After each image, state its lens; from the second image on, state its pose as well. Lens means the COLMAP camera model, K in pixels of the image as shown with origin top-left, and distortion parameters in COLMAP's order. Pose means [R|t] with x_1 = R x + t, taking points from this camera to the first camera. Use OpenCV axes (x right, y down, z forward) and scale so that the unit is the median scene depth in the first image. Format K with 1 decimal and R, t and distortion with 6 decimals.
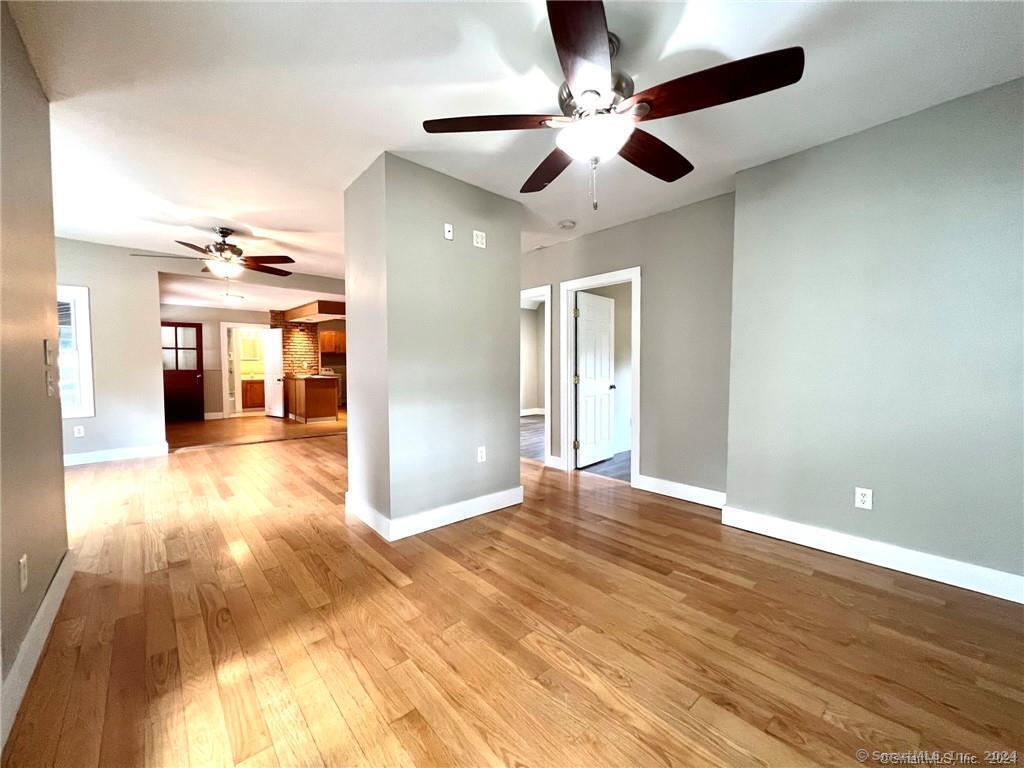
lens RADIAL K [[410.9, 0, 508.7], [0, 410.9, 379.7], [0, 0, 1]] dist [-0.001870, 0.000908]
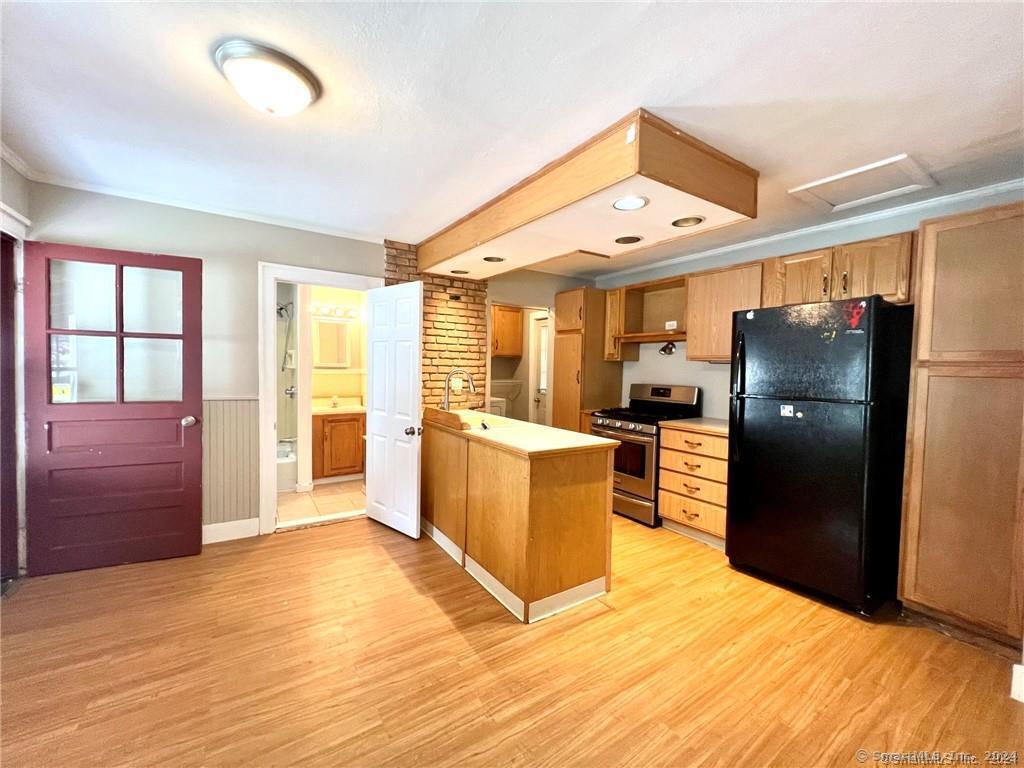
lens RADIAL K [[410.9, 0, 510.1], [0, 410.9, 381.4], [0, 0, 1]] dist [-0.001870, 0.000908]
pose [[0.989369, 0.027770, -0.142751, -0.435150], [-0.027665, 0.999614, 0.002724, -0.045205], [0.142772, 0.001254, 0.989755, 0.681278]]
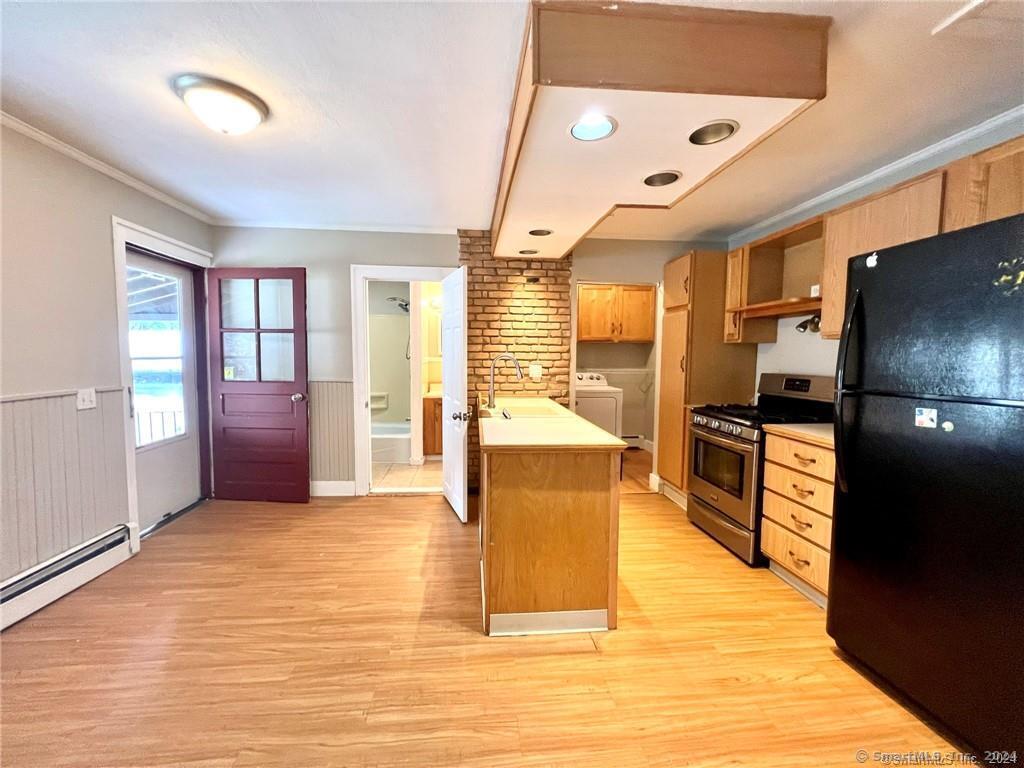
lens RADIAL K [[410.9, 0, 509.9], [0, 410.9, 381.5], [0, 0, 1]] dist [-0.001870, 0.000908]
pose [[0.804730, 0.050264, -0.591509, -0.323260], [-0.031611, 0.998624, 0.041852, -0.045694], [0.592799, -0.014981, 0.805211, 0.757347]]
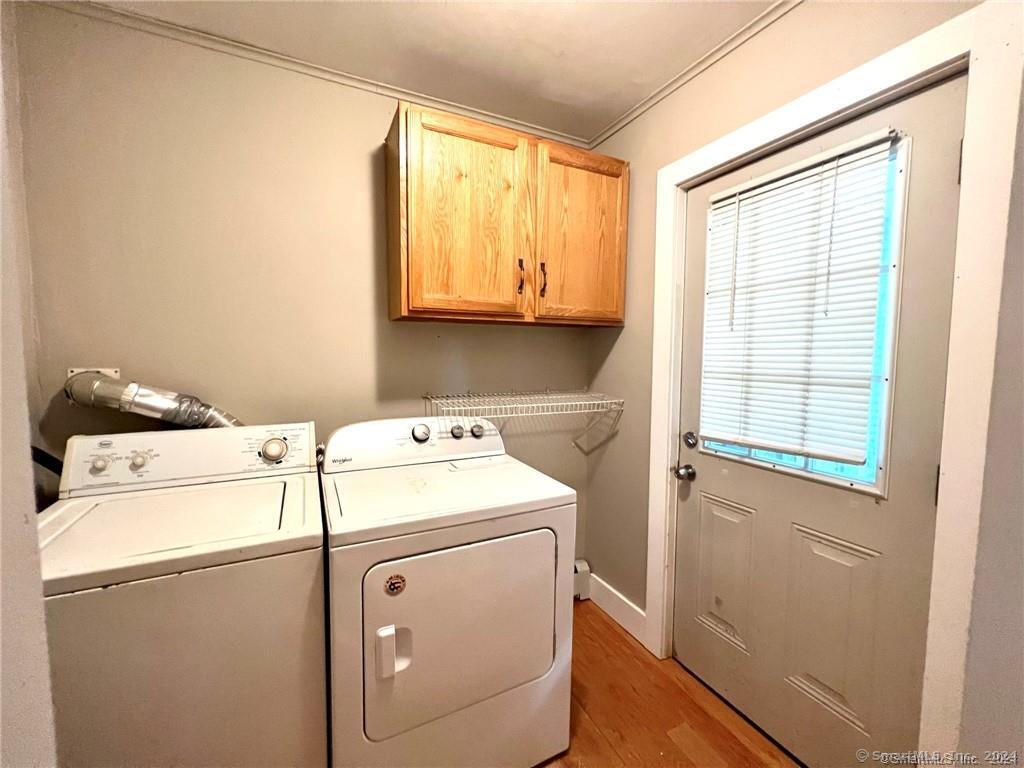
lens RADIAL K [[410.9, 0, 512.6], [0, 410.9, 379.6], [0, 0, 1]] dist [-0.001870, 0.000908]
pose [[0.963074, 0.038421, -0.266481, -0.514132], [-0.030822, 0.998992, 0.032640, -0.061015], [0.267466, -0.023221, 0.963287, 1.149315]]
